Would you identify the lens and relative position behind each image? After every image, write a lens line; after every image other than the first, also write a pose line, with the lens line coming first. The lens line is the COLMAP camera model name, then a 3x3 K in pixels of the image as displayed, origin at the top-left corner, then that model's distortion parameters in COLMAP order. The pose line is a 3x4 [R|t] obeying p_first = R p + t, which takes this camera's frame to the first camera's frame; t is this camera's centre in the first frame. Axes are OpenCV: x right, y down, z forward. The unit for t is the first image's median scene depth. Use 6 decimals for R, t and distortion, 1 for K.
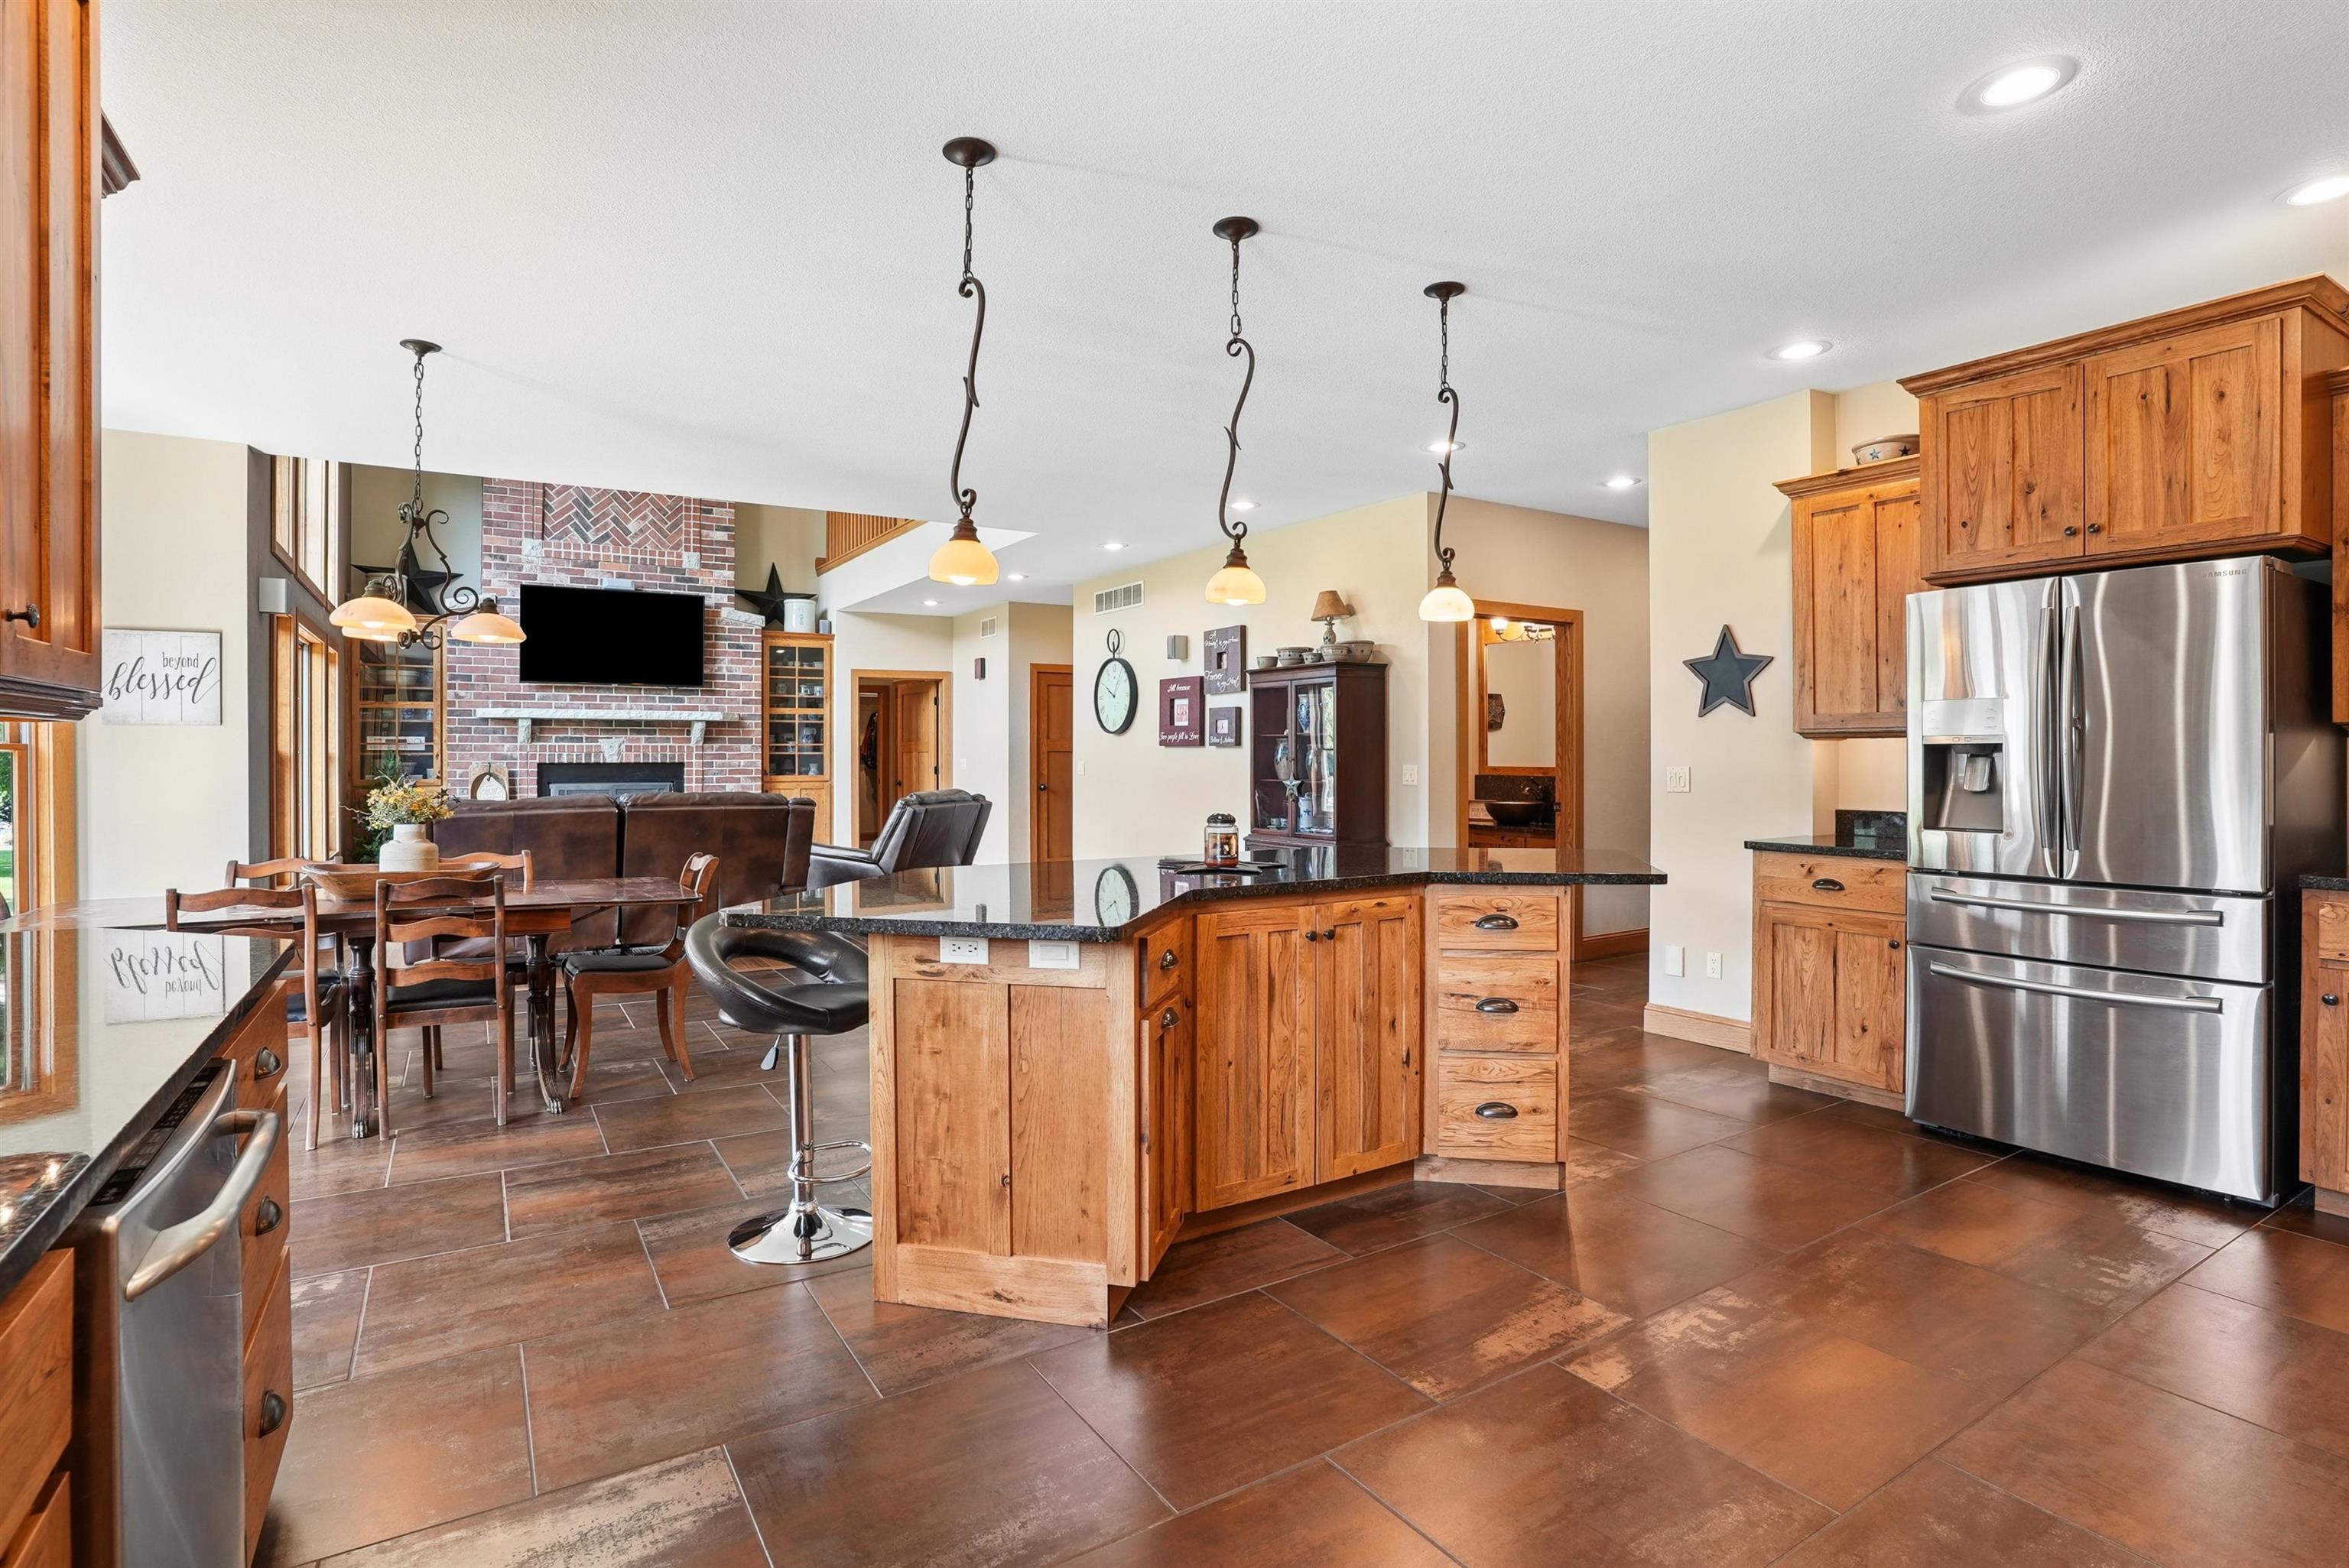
lens RADIAL K [[1157.9, 0, 1162.5], [0, 1157.9, 762.3], [0, 0, 1]] dist [-0.044659, 0.015988]
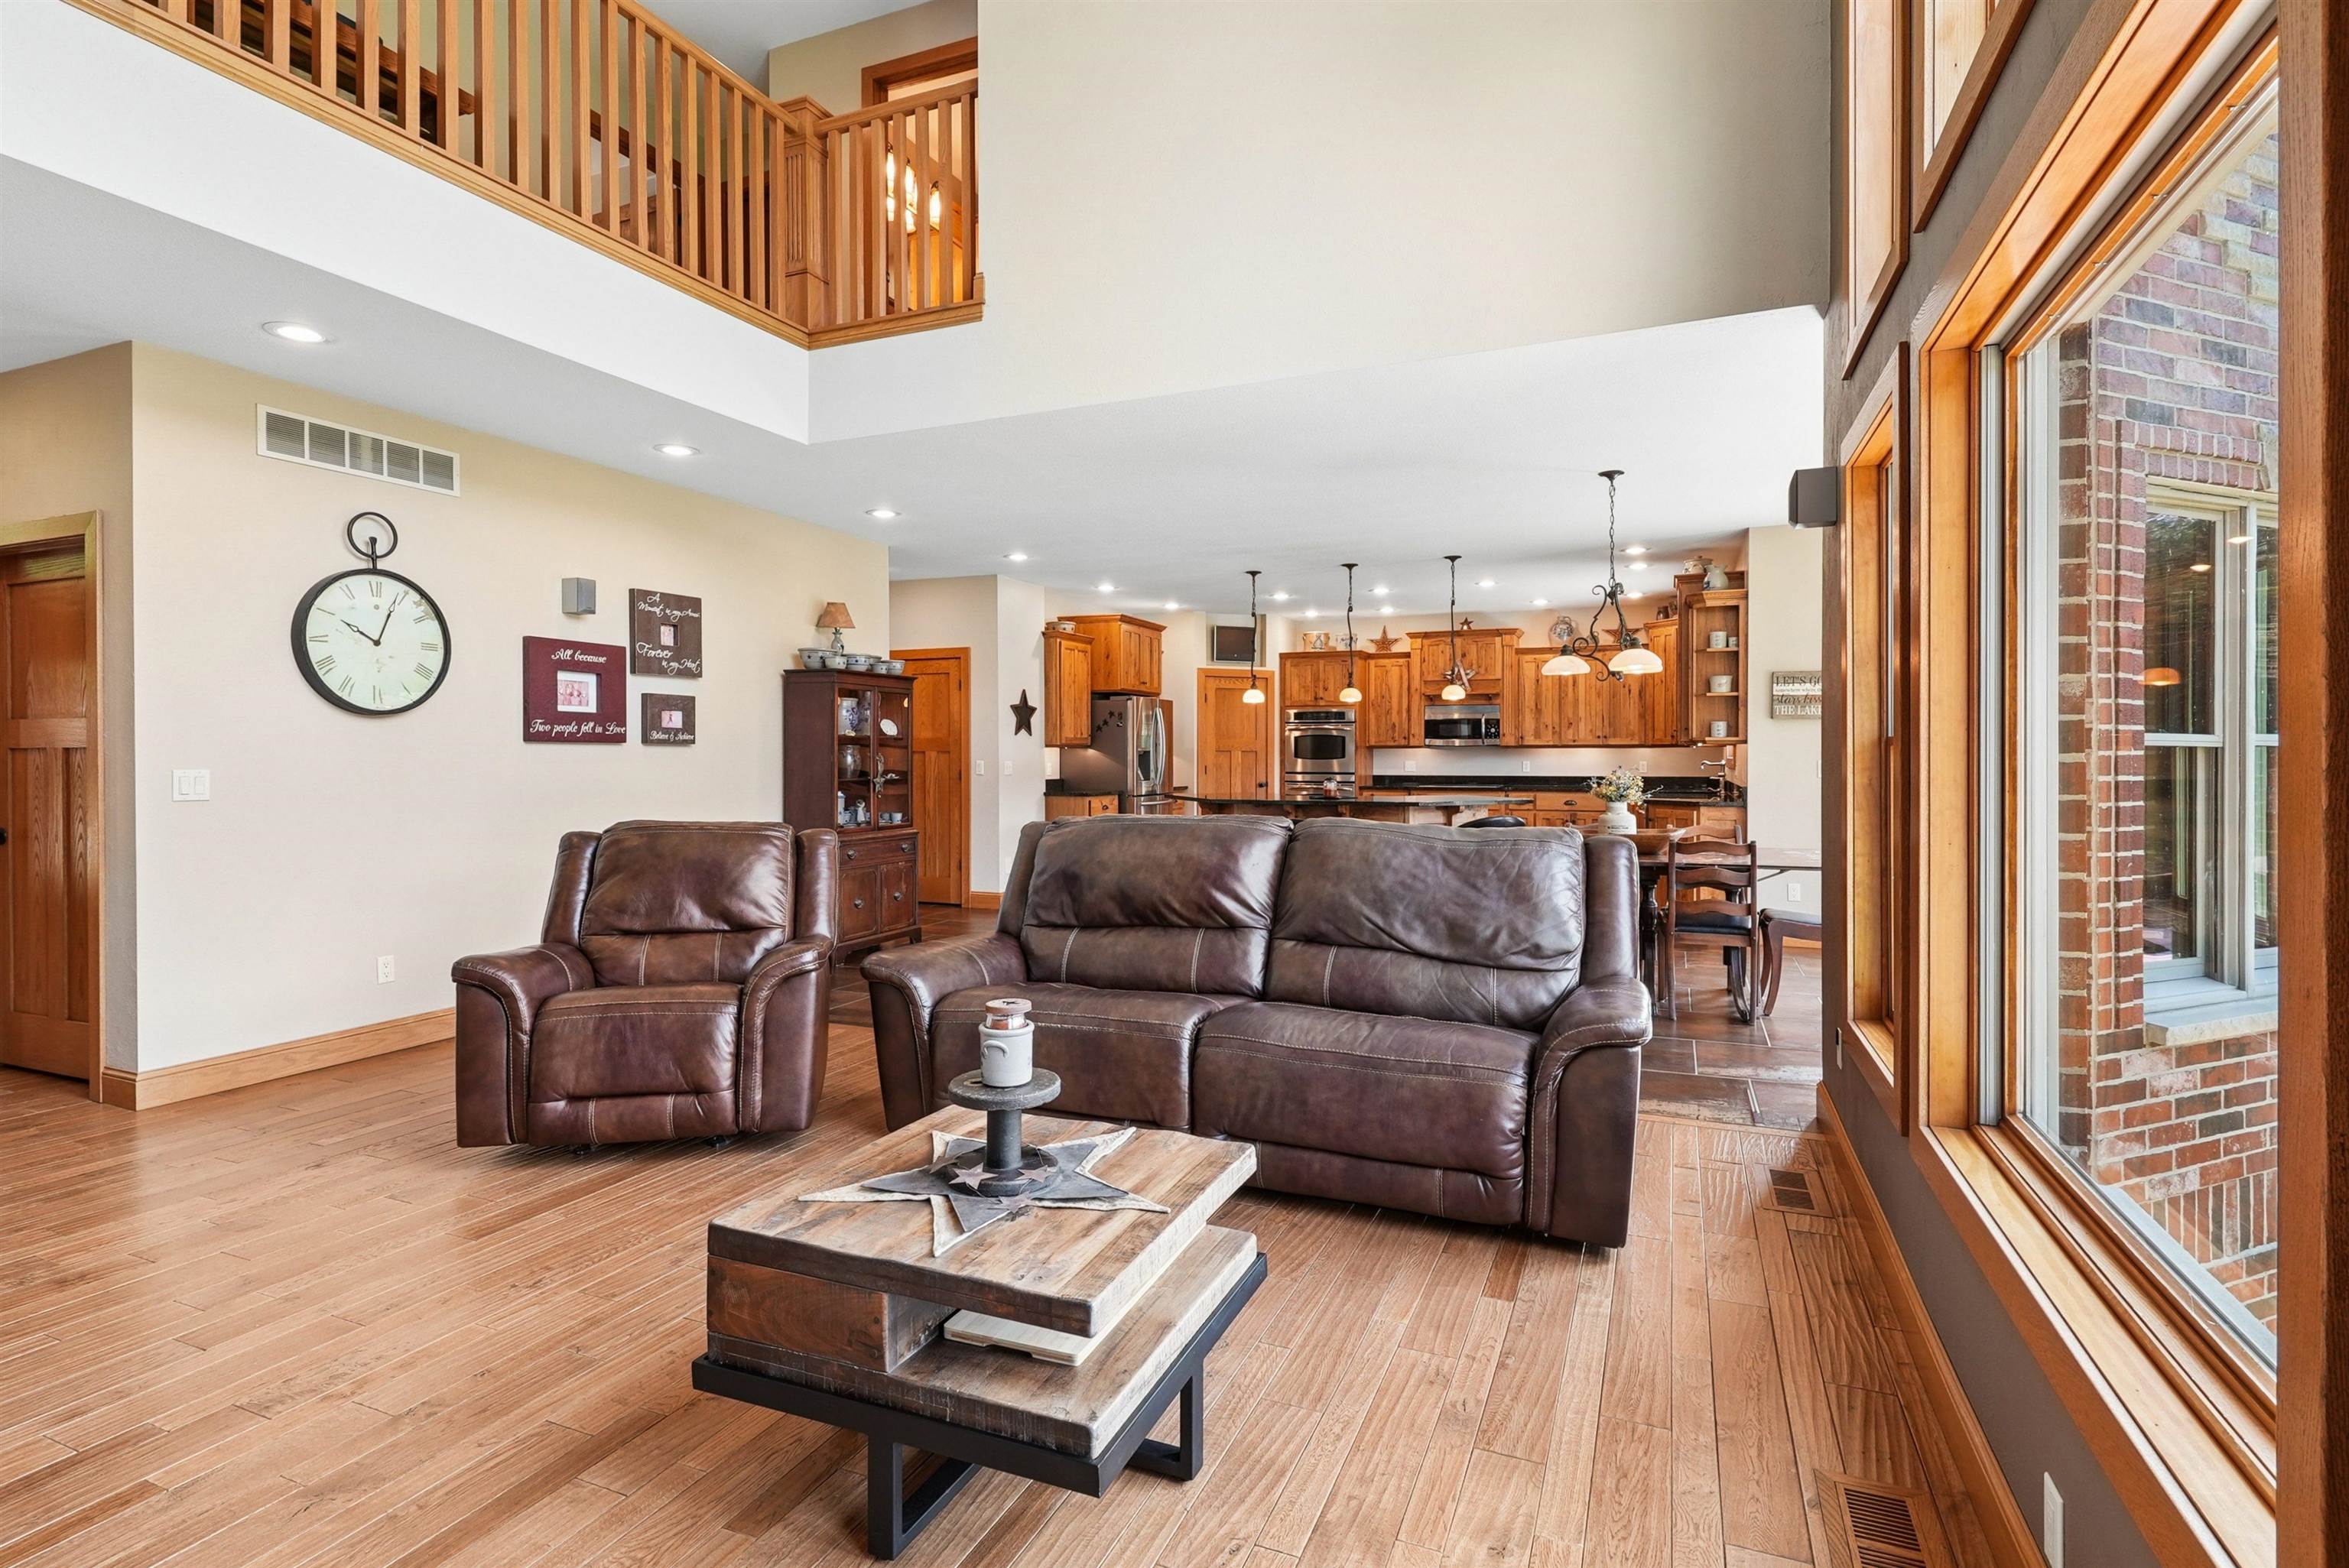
lens RADIAL K [[1157.9, 0, 1176.7], [0, 1157.9, 774.6], [0, 0, 1]] dist [-0.044659, 0.015988]
pose [[-0.572313, -0.014769, 0.819903, -1.306446], [0.004437, 0.999767, 0.021107, -0.014143], [-0.820024, 0.015718, -0.572114, 1.954447]]
